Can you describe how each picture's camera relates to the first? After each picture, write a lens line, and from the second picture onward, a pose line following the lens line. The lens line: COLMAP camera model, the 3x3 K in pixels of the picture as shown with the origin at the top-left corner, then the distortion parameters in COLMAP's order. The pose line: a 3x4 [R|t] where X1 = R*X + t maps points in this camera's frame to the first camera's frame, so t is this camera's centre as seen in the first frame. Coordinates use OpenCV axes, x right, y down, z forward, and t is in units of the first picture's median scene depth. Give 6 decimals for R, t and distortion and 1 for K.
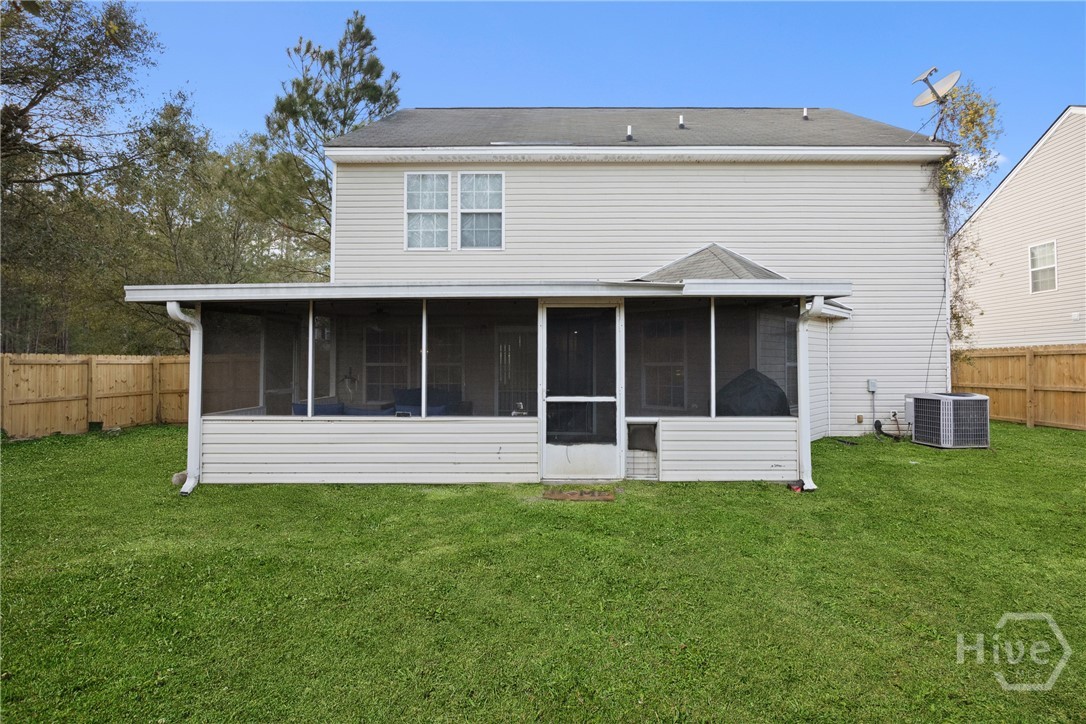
lens RADIAL K [[498.7, 0, 544.9], [0, 498.7, 350.0], [0, 0, 1]] dist [-0.013453, -0.000200]
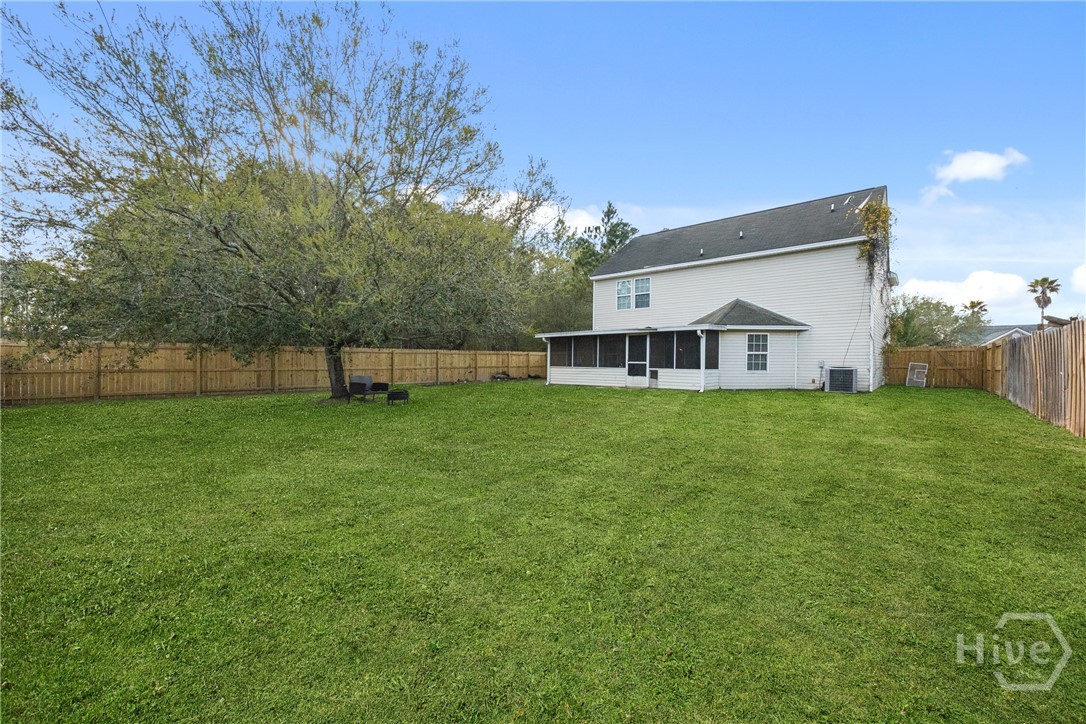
lens RADIAL K [[418.1, 0, 544.6], [0, 418.1, 361.5], [0, 0, 1]] dist [-0.006158, -0.000346]
pose [[0.759996, 0.007135, -0.649889, 1.413537], [0.012036, 0.999614, 0.025050, 0.011603], [0.649816, -0.026860, 0.759616, -1.525217]]
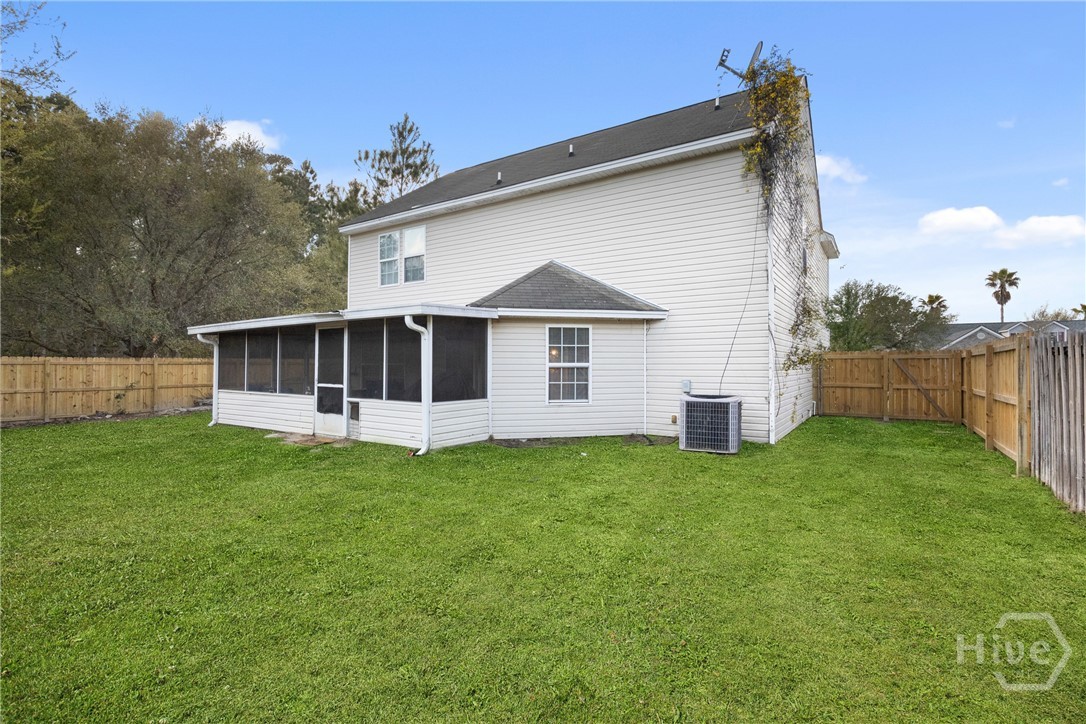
lens RADIAL K [[498.7, 0, 544.9], [0, 498.7, 350.0], [0, 0, 1]] dist [-0.013453, -0.000200]
pose [[0.843013, -0.014589, -0.537695, 1.503779], [0.013554, 0.999891, -0.005881, 0.002415], [0.537722, -0.002330, 0.843119, 0.020754]]
